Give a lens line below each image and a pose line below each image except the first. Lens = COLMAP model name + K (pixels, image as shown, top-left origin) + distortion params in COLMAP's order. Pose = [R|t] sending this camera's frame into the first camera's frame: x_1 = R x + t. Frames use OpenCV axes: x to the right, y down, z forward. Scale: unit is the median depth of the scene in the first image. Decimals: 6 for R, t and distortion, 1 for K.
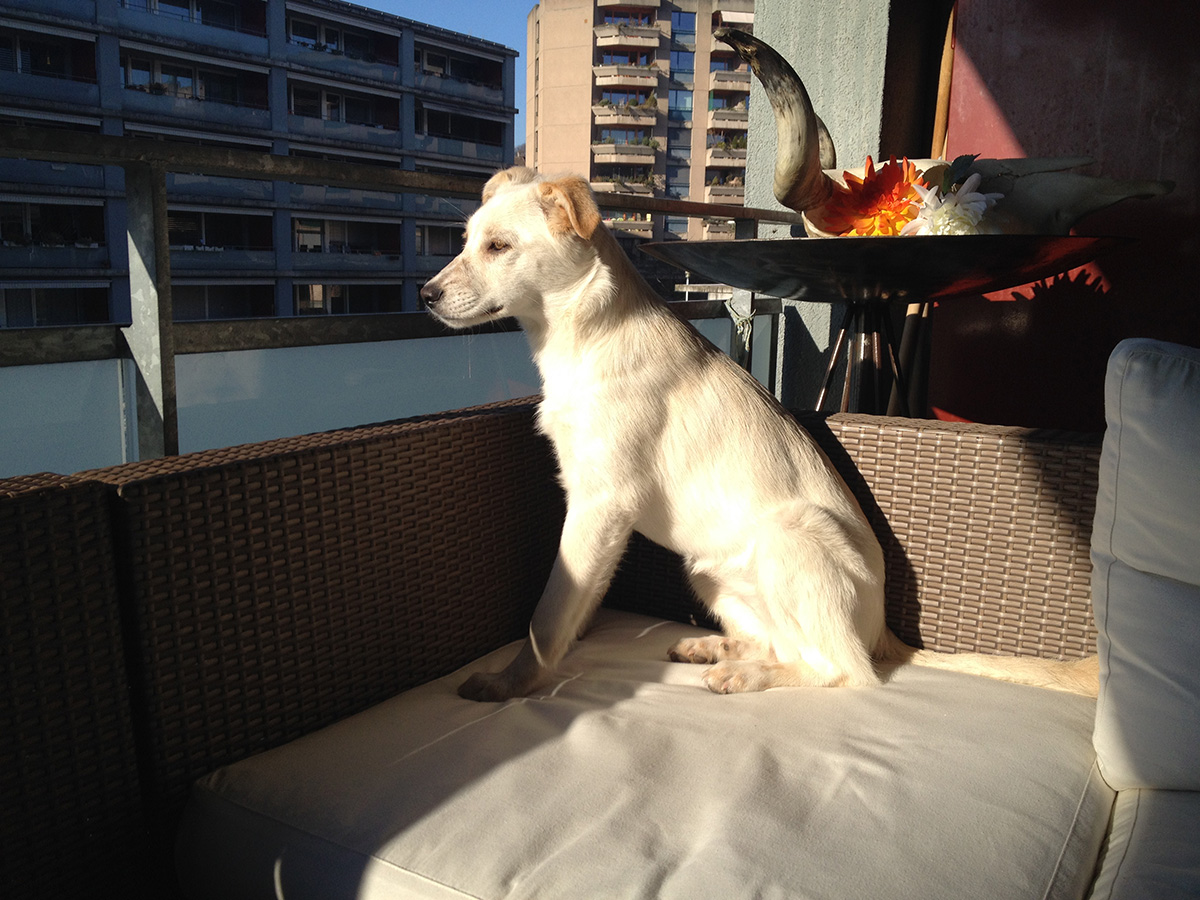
lens RADIAL K [[1097.8, 0, 597.1], [0, 1097.8, 414.0], [0, 0, 1]] dist [0.086935, -0.119707]
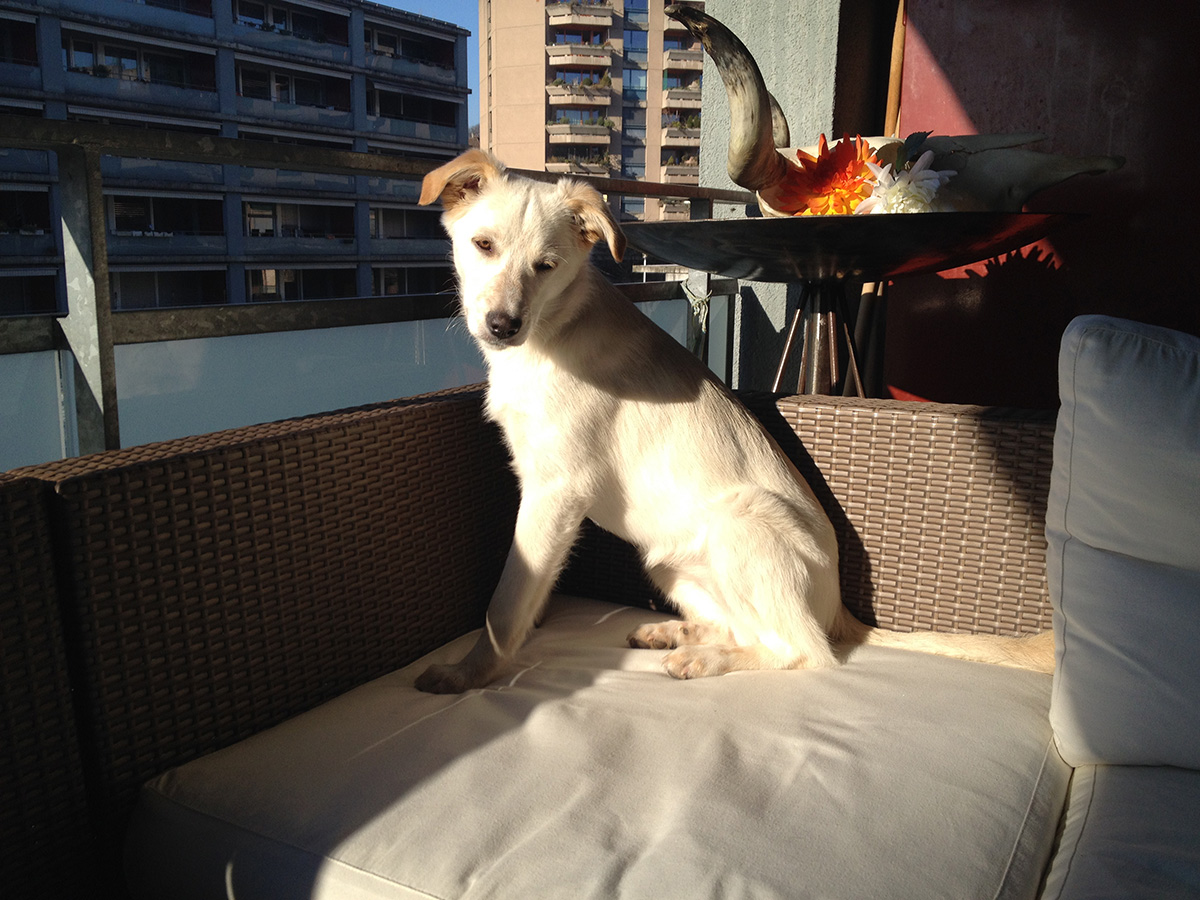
lens RADIAL K [[1096.4, 0, 595.3], [0, 1096.4, 420.9], [0, 0, 1]] dist [0.088506, -0.133478]
pose [[0.999252, -0.017148, 0.034661, 0.004696], [0.016352, 0.999599, 0.023133, -0.003078], [-0.035043, -0.022549, 0.999131, 0.015770]]
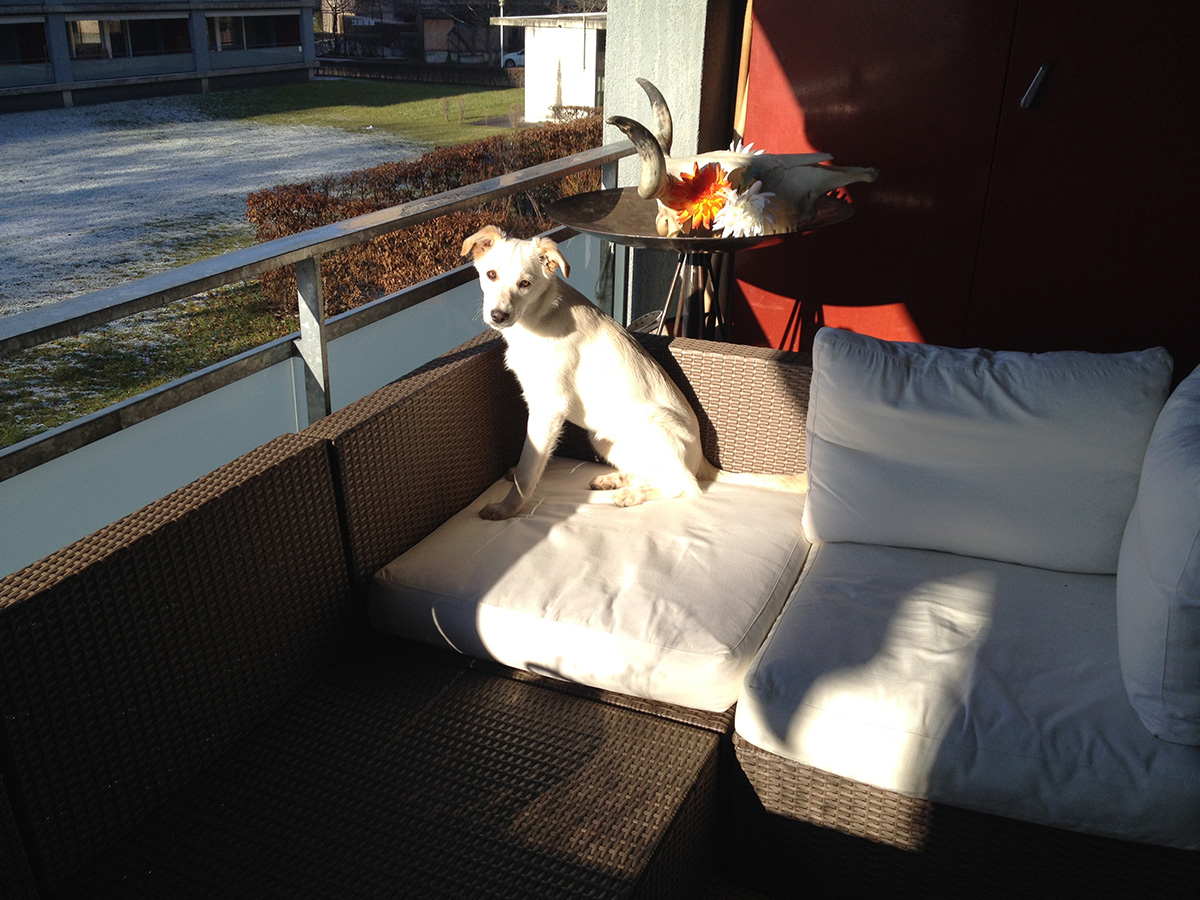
lens RADIAL K [[1096.4, 0, 595.3], [0, 1096.4, 420.9], [0, 0, 1]] dist [0.088506, -0.133478]
pose [[0.986865, -0.061495, 0.149383, -0.189799], [0.024302, 0.970703, 0.239051, -0.316187], [-0.159707, -0.232281, 0.959448, -0.707035]]
